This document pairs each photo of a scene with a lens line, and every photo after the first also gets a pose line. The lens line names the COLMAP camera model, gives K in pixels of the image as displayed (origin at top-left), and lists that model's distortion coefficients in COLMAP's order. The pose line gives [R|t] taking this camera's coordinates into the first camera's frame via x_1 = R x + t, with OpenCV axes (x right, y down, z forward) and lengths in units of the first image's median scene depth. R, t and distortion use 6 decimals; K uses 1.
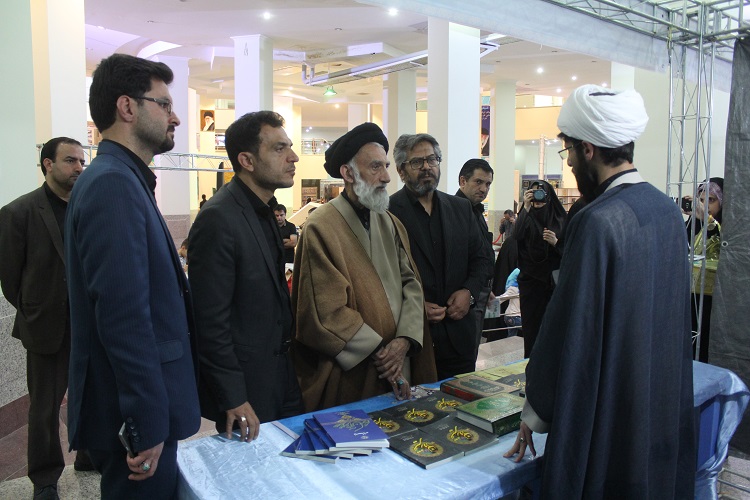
lens RADIAL K [[622.8, 0, 362.7], [0, 622.8, 263.7], [0, 0, 1]] dist [-0.163812, 0.140433]
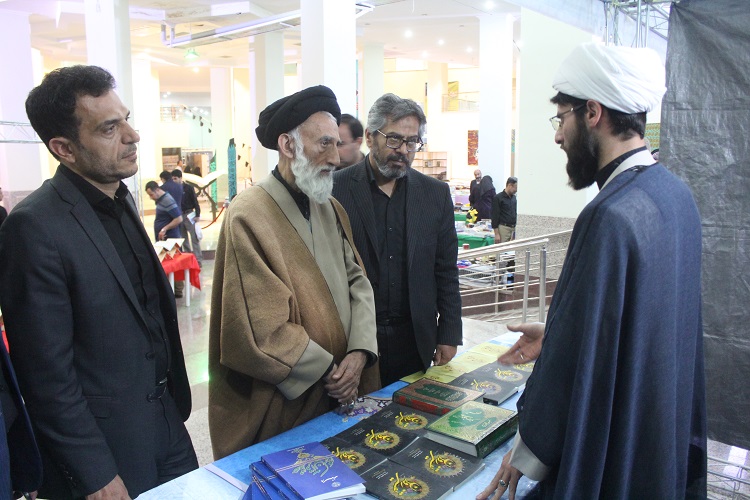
lens RADIAL K [[622.8, 0, 362.7], [0, 622.8, 263.7], [0, 0, 1]] dist [-0.163812, 0.140433]
pose [[0.975588, -0.049808, 0.213886, -0.094524], [0.037842, 0.997500, 0.059681, -0.041729], [-0.216324, -0.050130, 0.975034, 0.179394]]
